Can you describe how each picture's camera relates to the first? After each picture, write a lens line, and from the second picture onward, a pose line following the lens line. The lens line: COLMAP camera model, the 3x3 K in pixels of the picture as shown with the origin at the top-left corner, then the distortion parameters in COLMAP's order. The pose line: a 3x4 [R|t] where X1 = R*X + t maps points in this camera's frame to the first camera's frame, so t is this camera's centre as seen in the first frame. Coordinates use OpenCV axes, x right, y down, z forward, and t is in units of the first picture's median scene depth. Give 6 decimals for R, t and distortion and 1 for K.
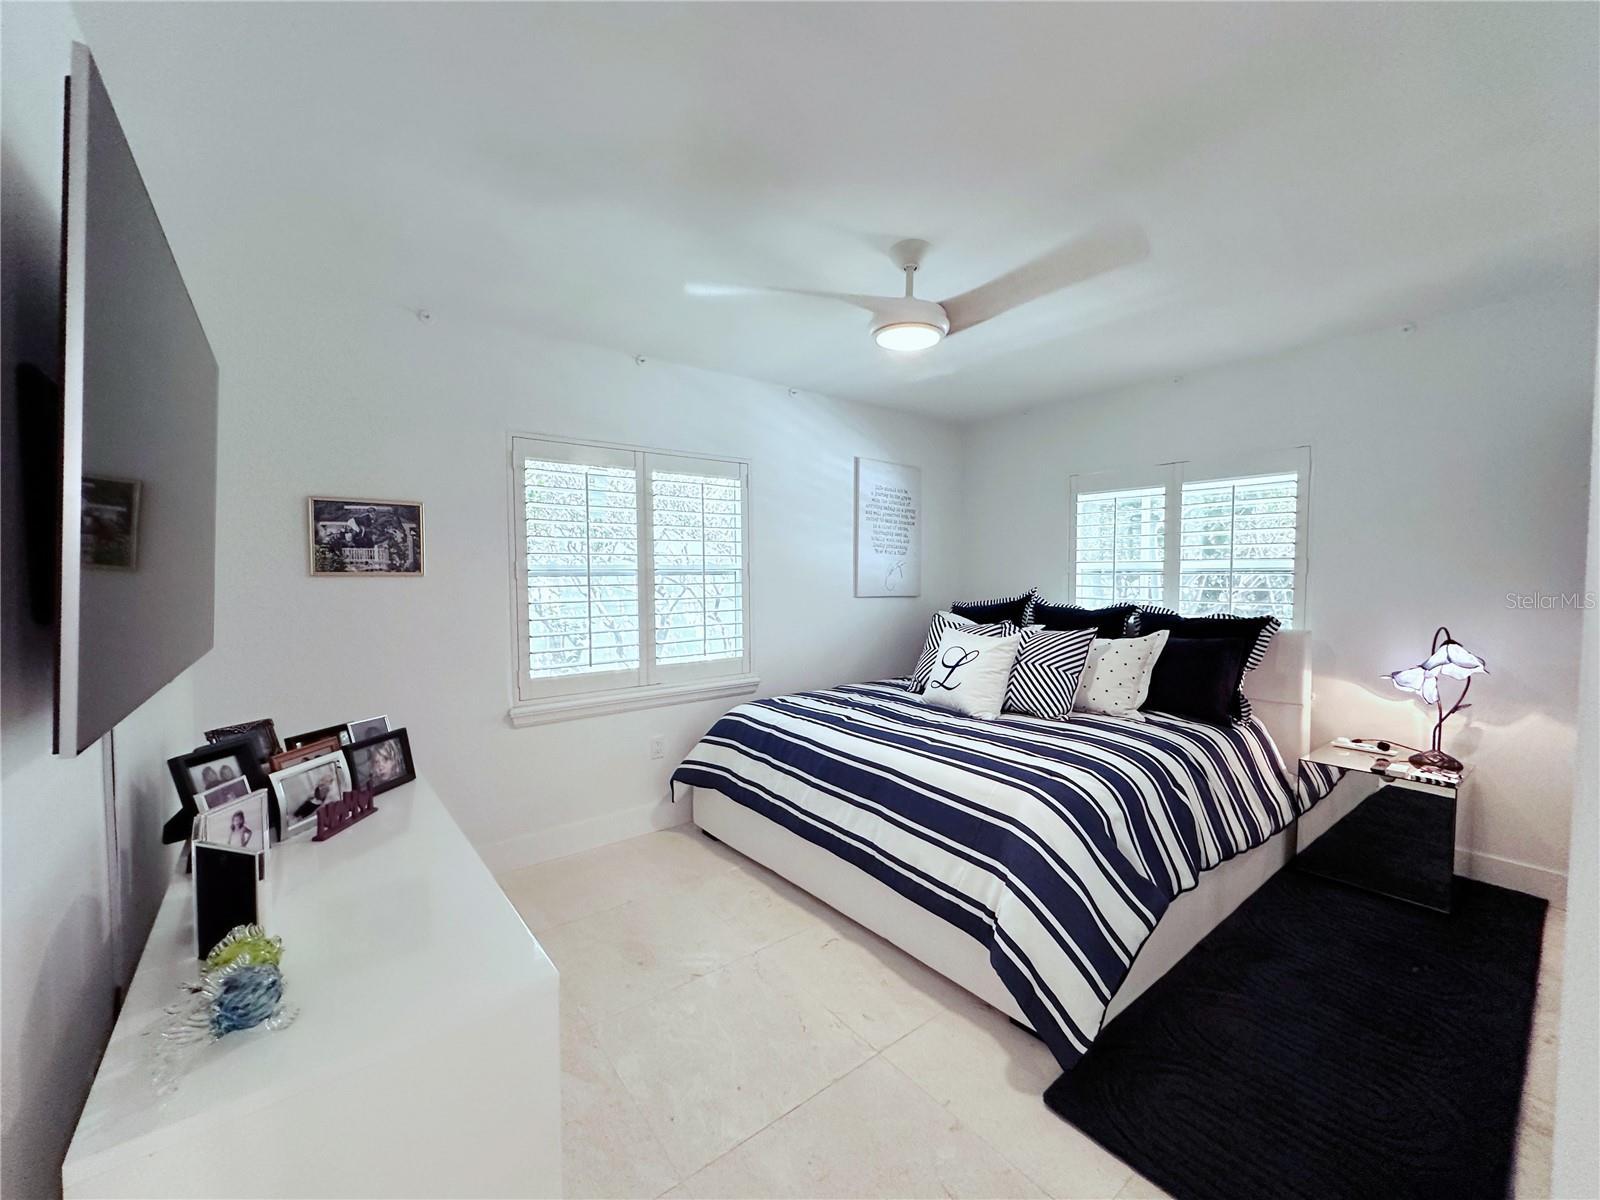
lens RADIAL K [[638.2, 0, 801.2], [0, 638.2, 601.1], [0, 0, 1]] dist [-0.000827, -0.000629]
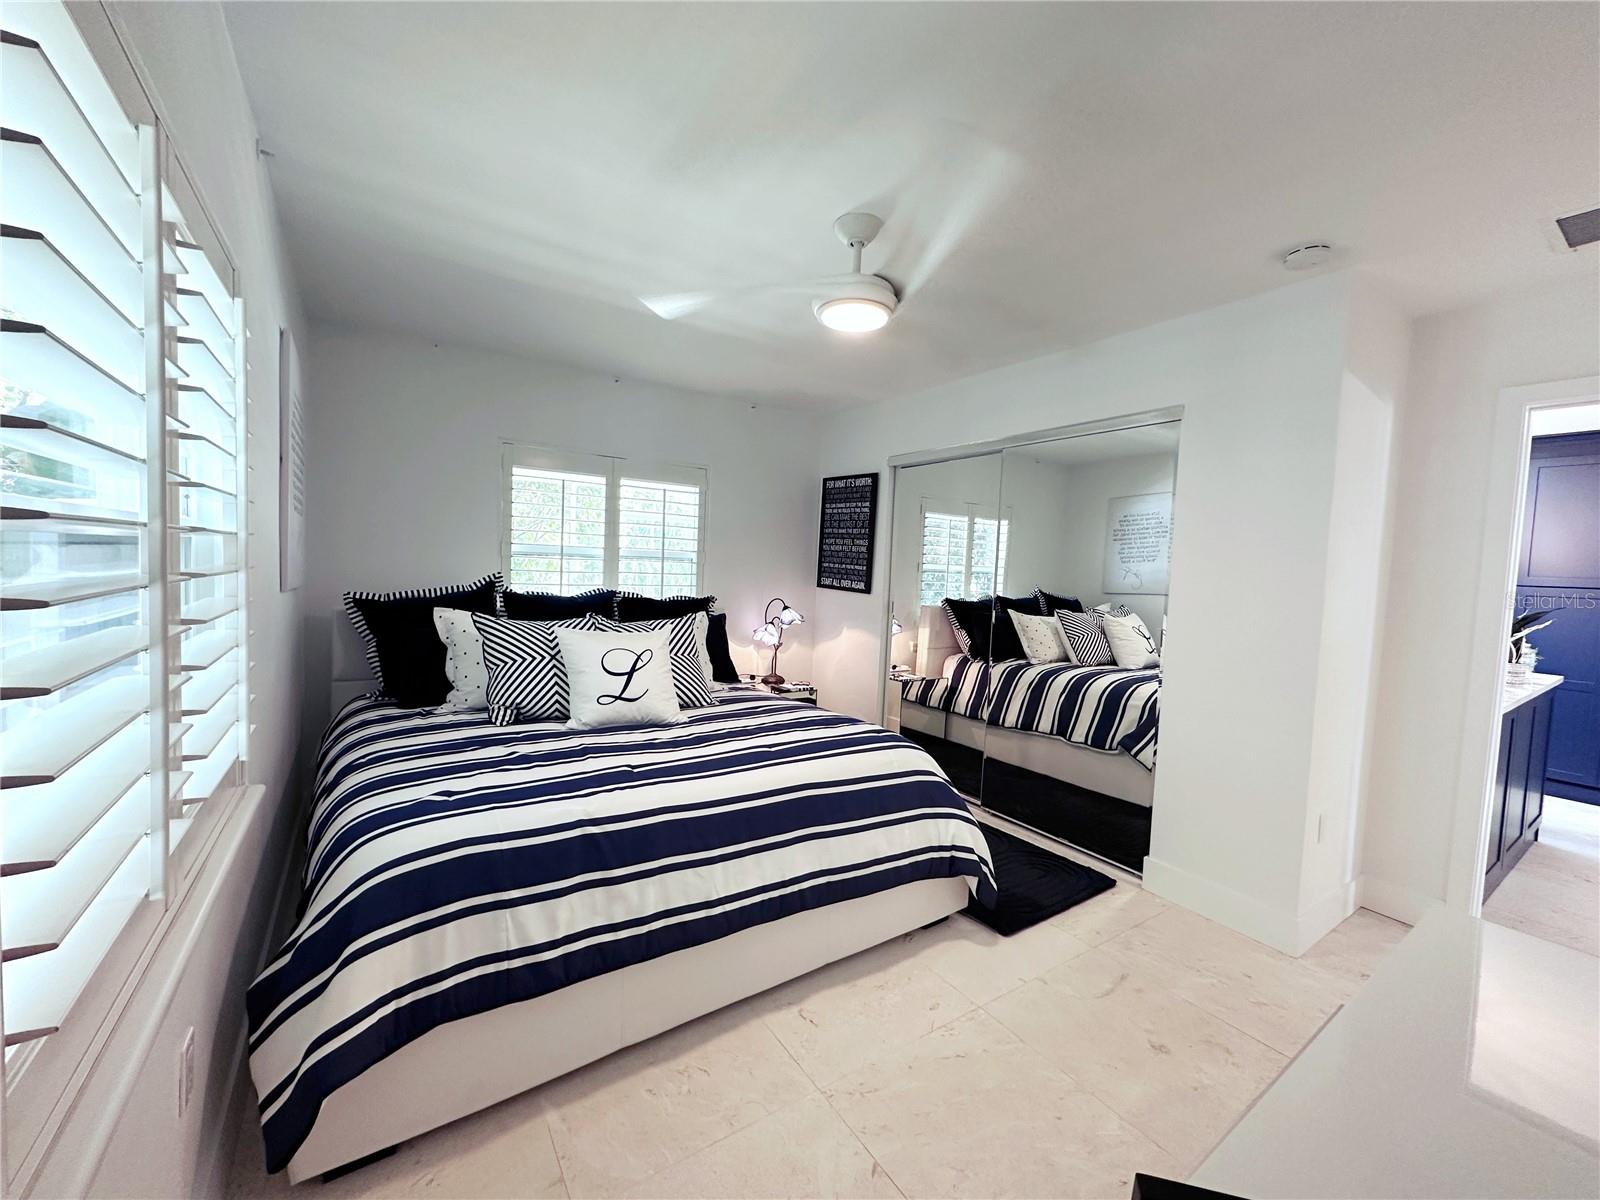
lens RADIAL K [[638.2, 0, 801.2], [0, 638.2, 601.1], [0, 0, 1]] dist [-0.000827, -0.000629]
pose [[0.065657, -0.049416, 0.996618, -0.552417], [0.004900, 0.998777, 0.049200, -0.028986], [-0.997830, 0.001653, 0.065819, 0.706042]]
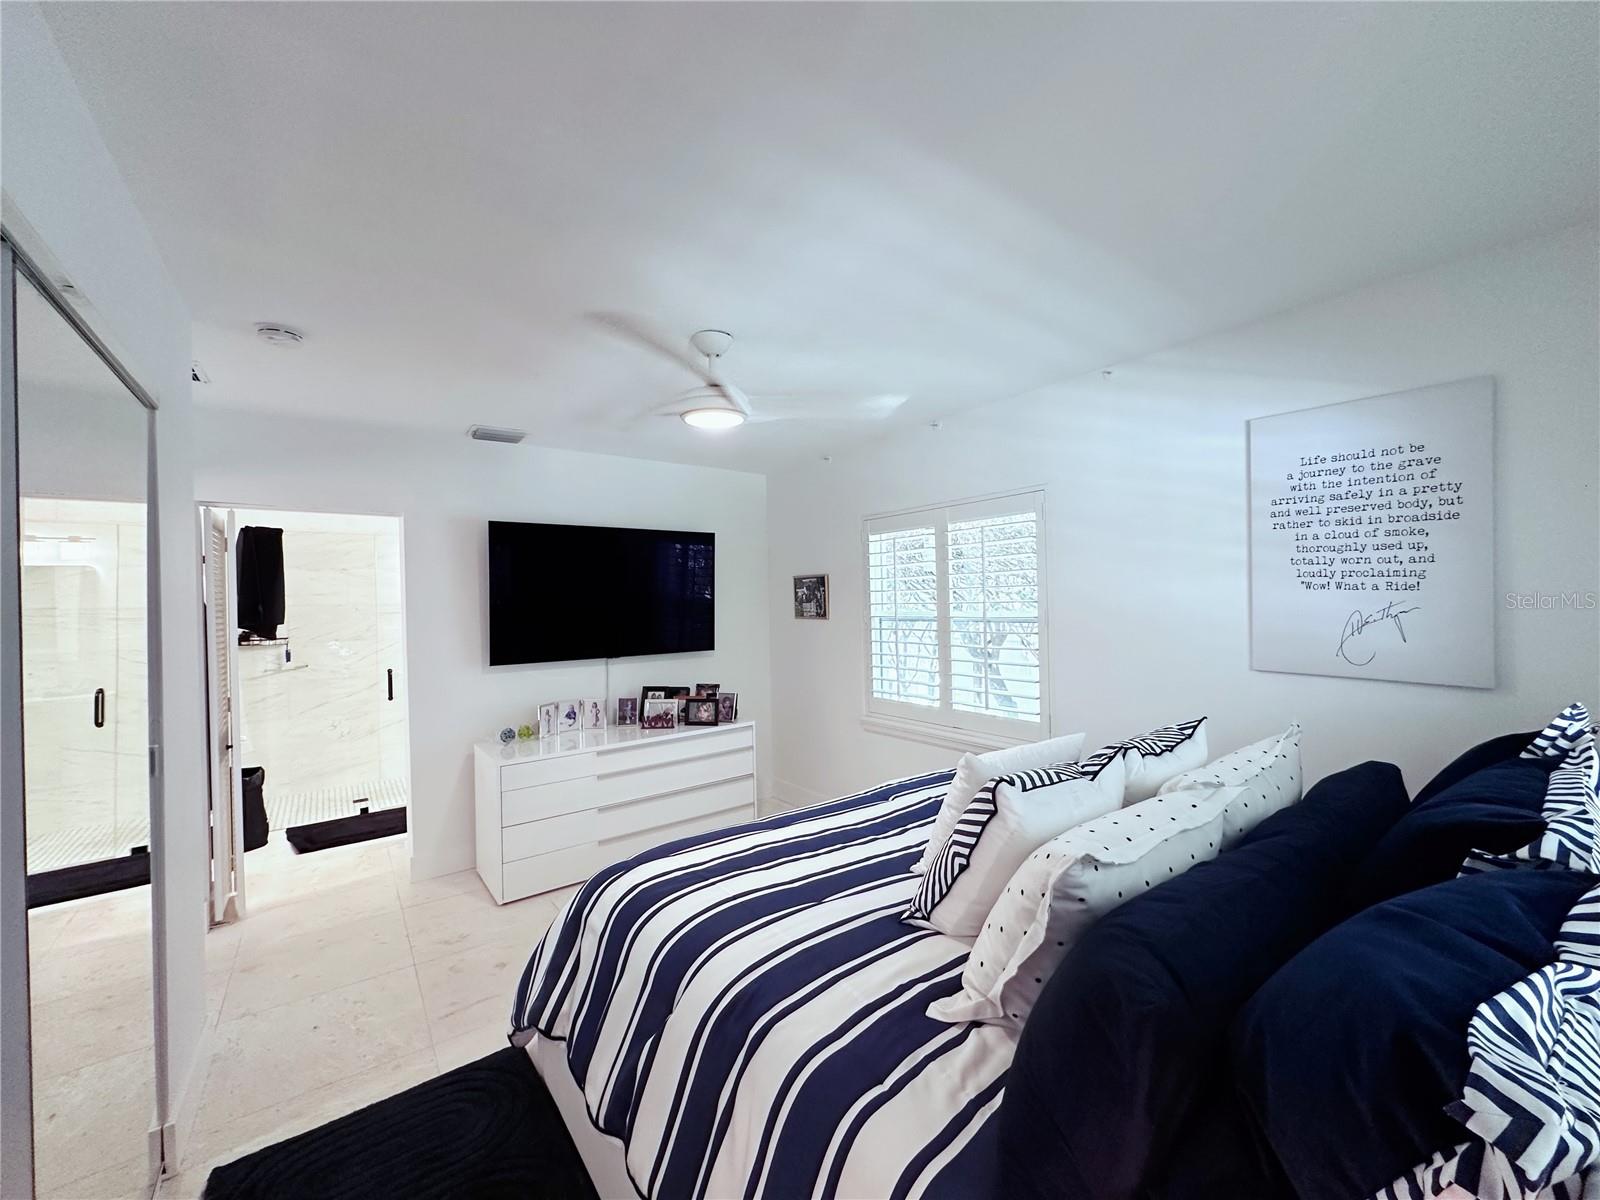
lens RADIAL K [[638.2, 0, 801.2], [0, 638.2, 601.1], [0, 0, 1]] dist [-0.000827, -0.000629]
pose [[-0.019786, 0.002935, -0.999800, 0.856085], [-0.028734, 0.999581, 0.003503, -0.075310], [0.999391, 0.028798, -0.019693, 0.813148]]
